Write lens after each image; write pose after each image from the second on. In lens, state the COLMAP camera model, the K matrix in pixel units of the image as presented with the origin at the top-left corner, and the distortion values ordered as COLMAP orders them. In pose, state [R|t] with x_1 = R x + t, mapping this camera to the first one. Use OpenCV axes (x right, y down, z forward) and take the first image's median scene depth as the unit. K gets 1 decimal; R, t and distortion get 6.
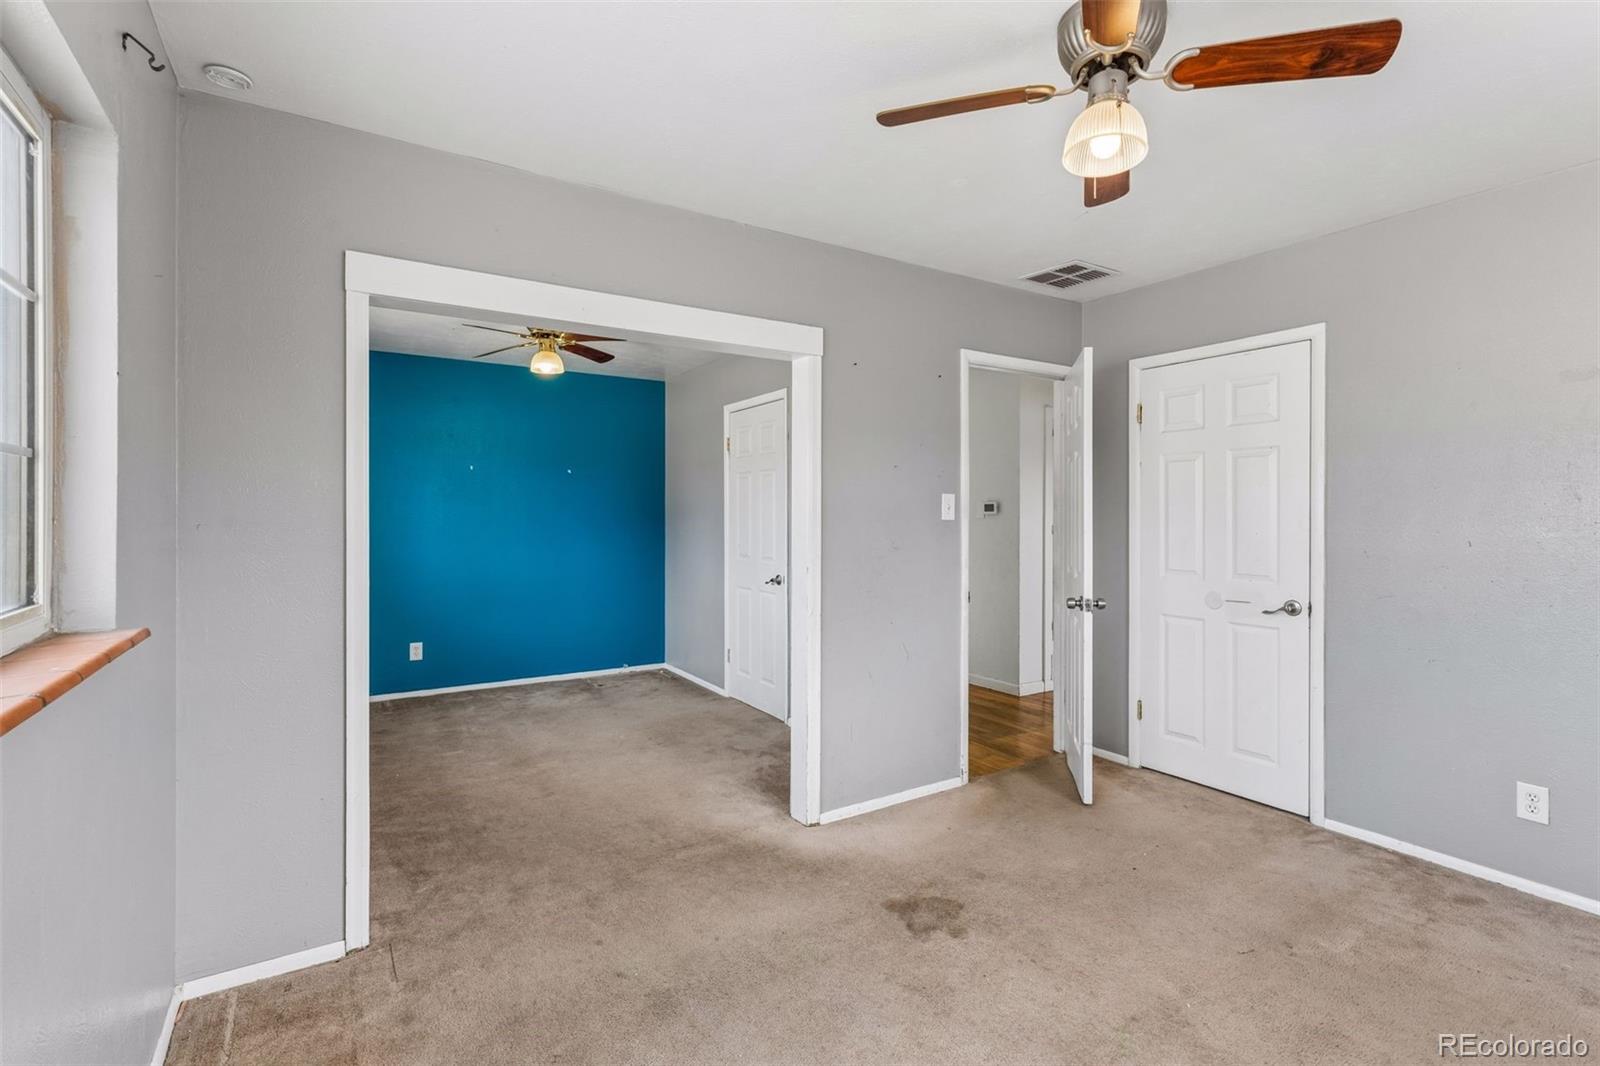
lens RADIAL K [[734.6, 0, 801.4], [0, 734.6, 522.9], [0, 0, 1]] dist [-0.004687, 0.000778]
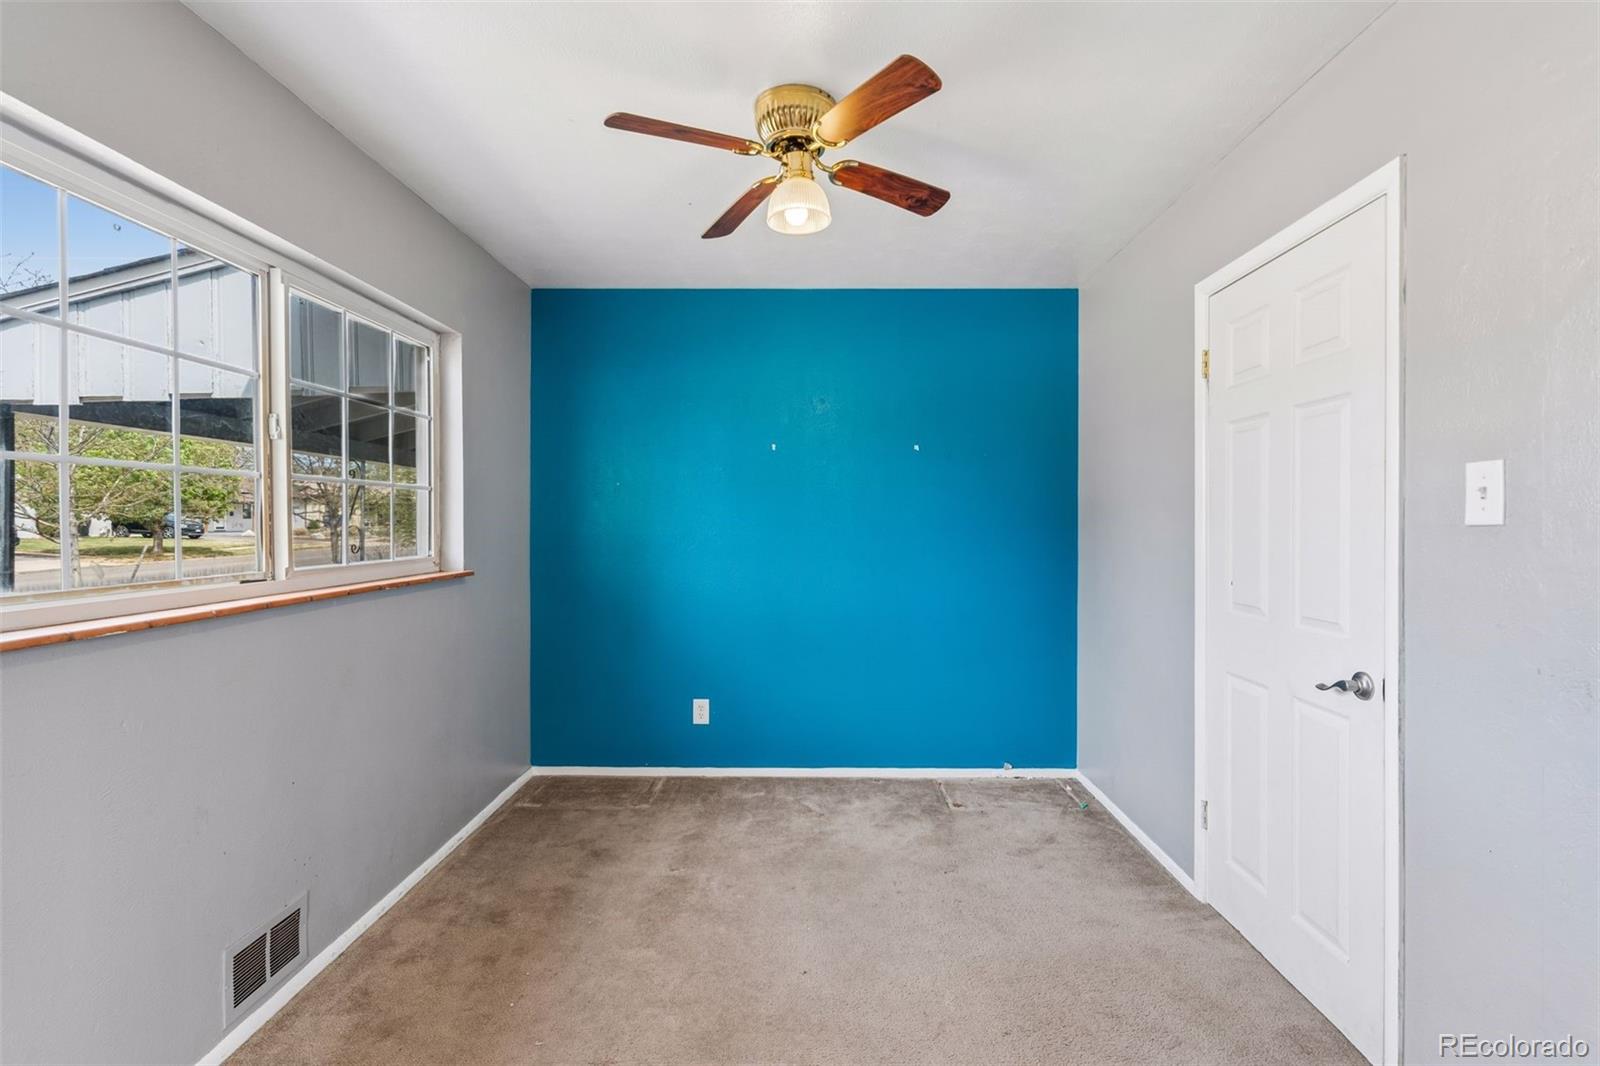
lens RADIAL K [[734.6, 0, 810.9], [0, 734.6, 526.1], [0, 0, 1]] dist [-0.004687, 0.000778]
pose [[0.842418, 0.002864, -0.538818, -0.058864], [-0.004188, 0.999990, -0.001233, -0.001985], [0.538809, 0.003295, 0.842421, 0.468254]]
